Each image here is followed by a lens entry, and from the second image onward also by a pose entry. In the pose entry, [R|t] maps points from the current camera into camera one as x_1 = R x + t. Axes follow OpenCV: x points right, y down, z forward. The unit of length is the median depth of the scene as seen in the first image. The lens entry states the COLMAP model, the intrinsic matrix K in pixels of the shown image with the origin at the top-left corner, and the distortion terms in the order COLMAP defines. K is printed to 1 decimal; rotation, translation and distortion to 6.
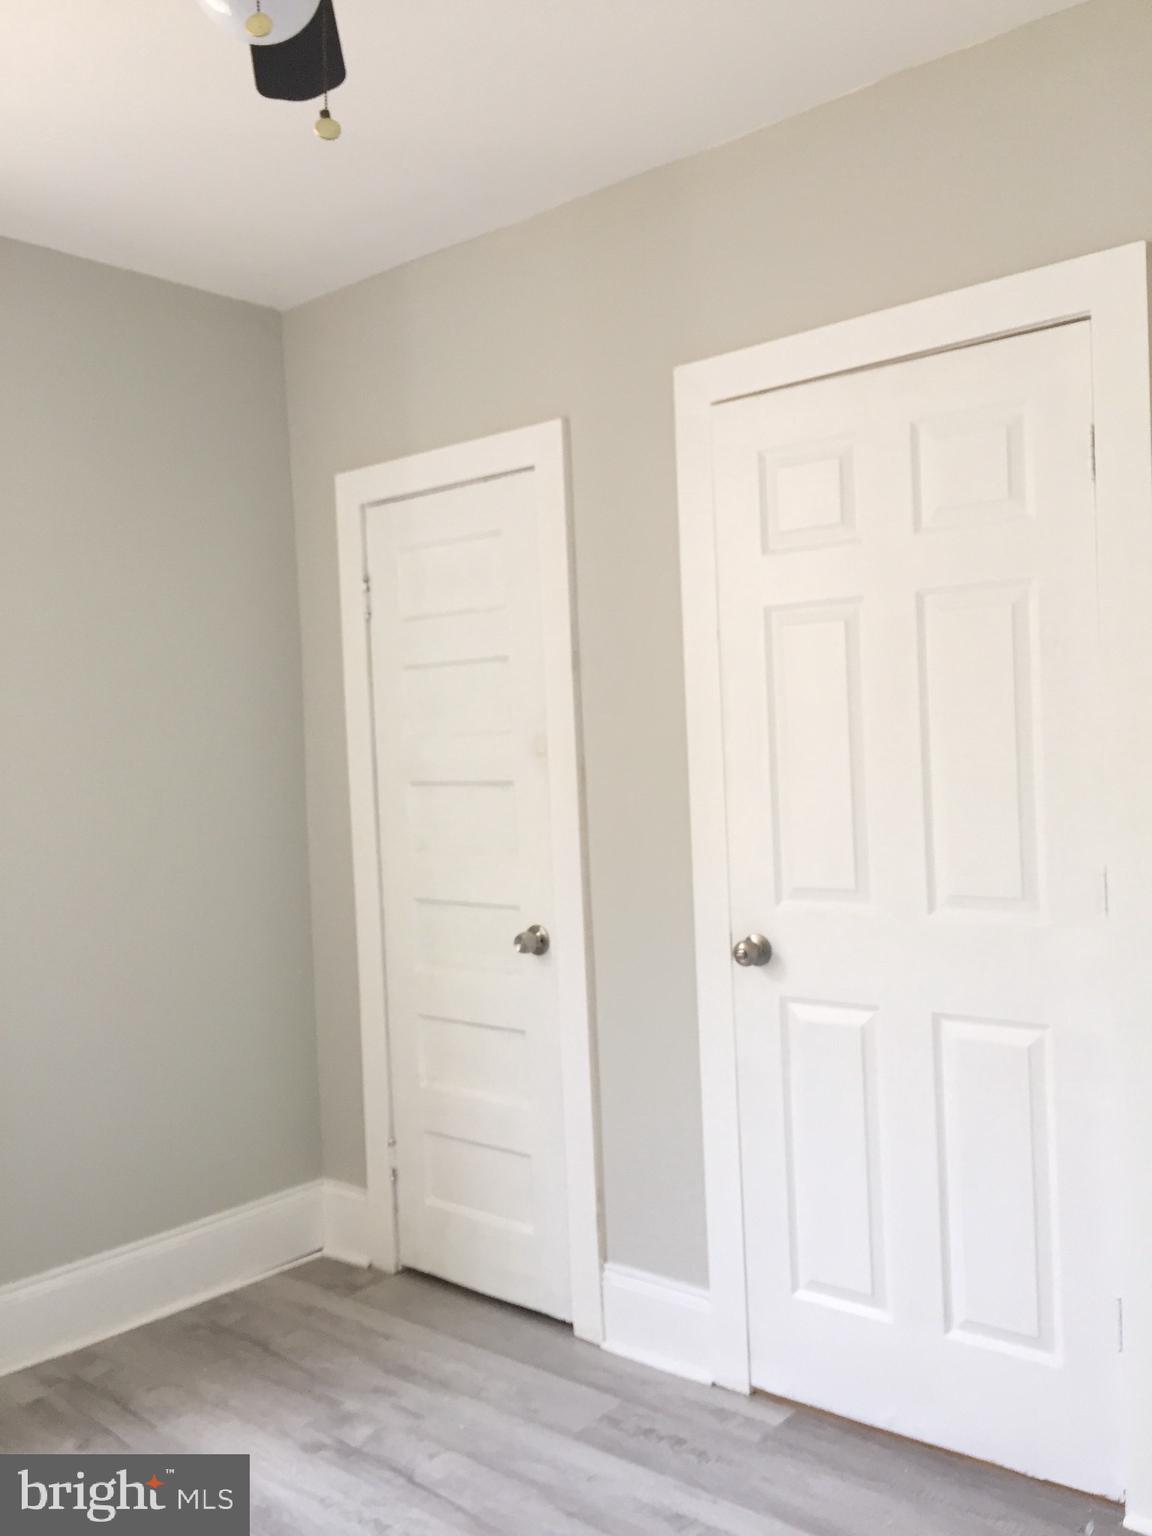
lens RADIAL K [[1326.0, 0, 576.0], [0, 1326.0, 768.0], [0, 0, 1]] dist [0.085427, -0.138703]
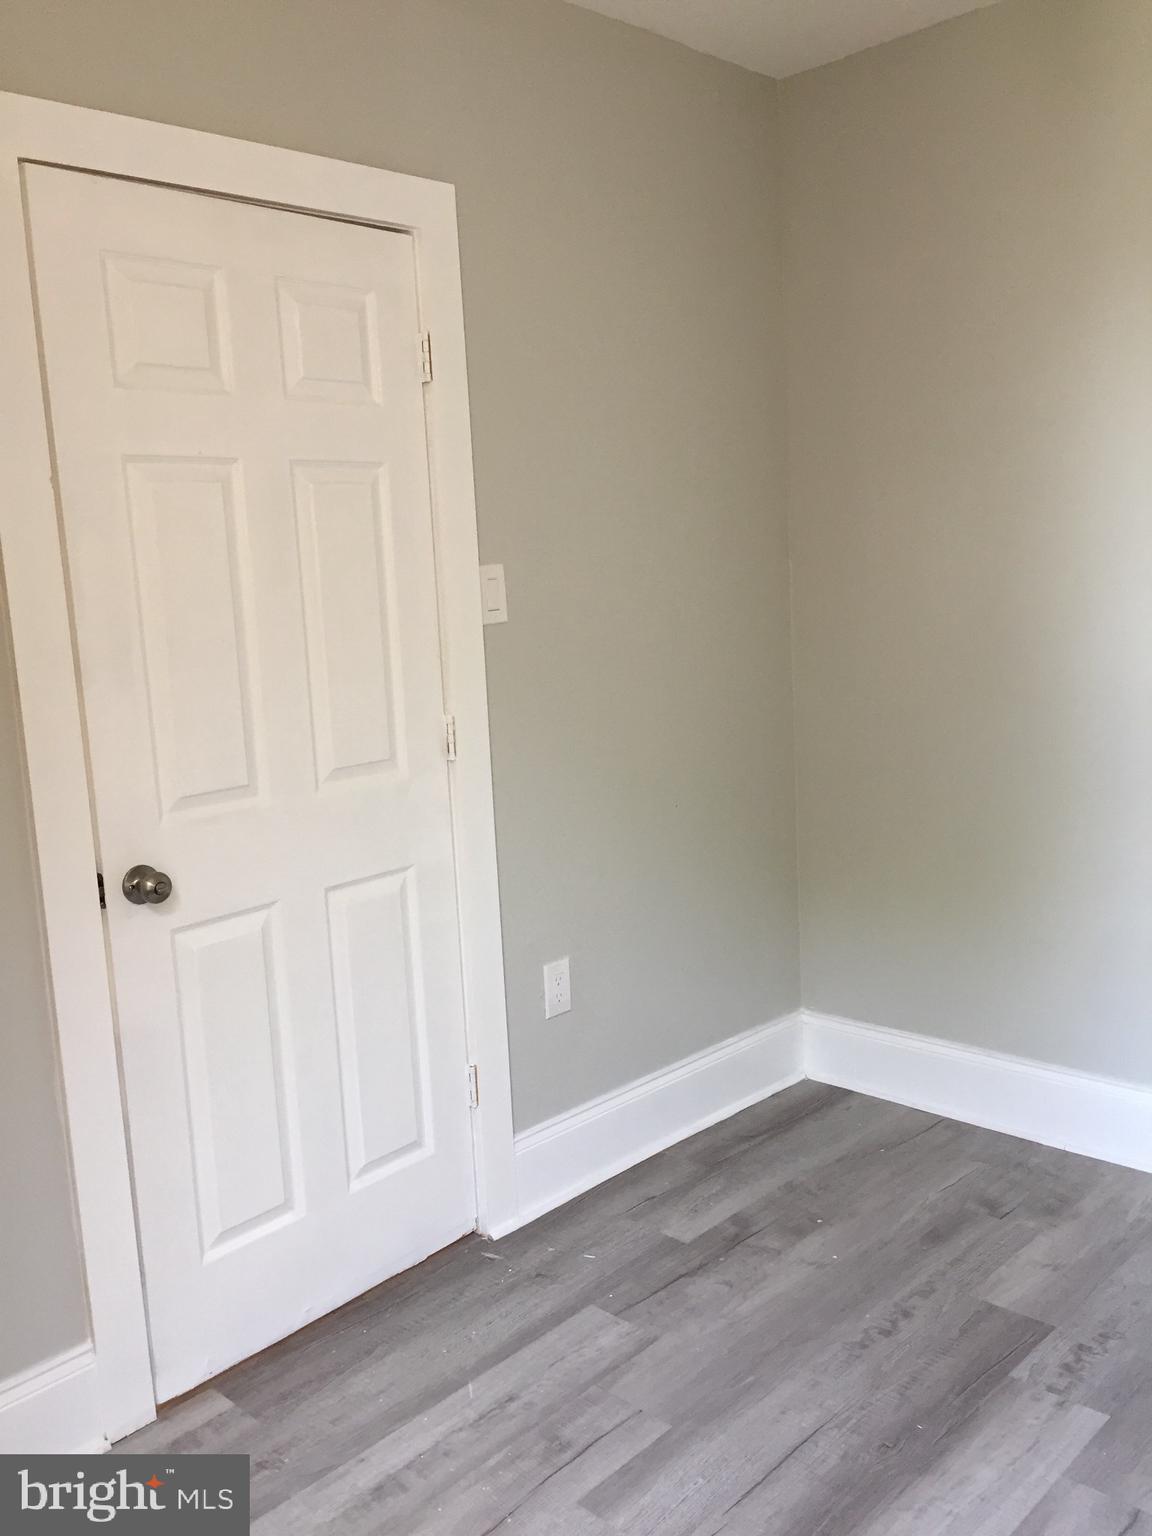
lens RADIAL K [[1326.0, 0, 576.0], [0, 1326.0, 768.0], [0, 0, 1]] dist [0.085427, -0.138703]
pose [[0.049535, -0.114967, 0.992134, -0.683644], [0.064765, 0.991632, 0.111675, -0.006106], [-0.996670, 0.058723, 0.056567, 0.727365]]
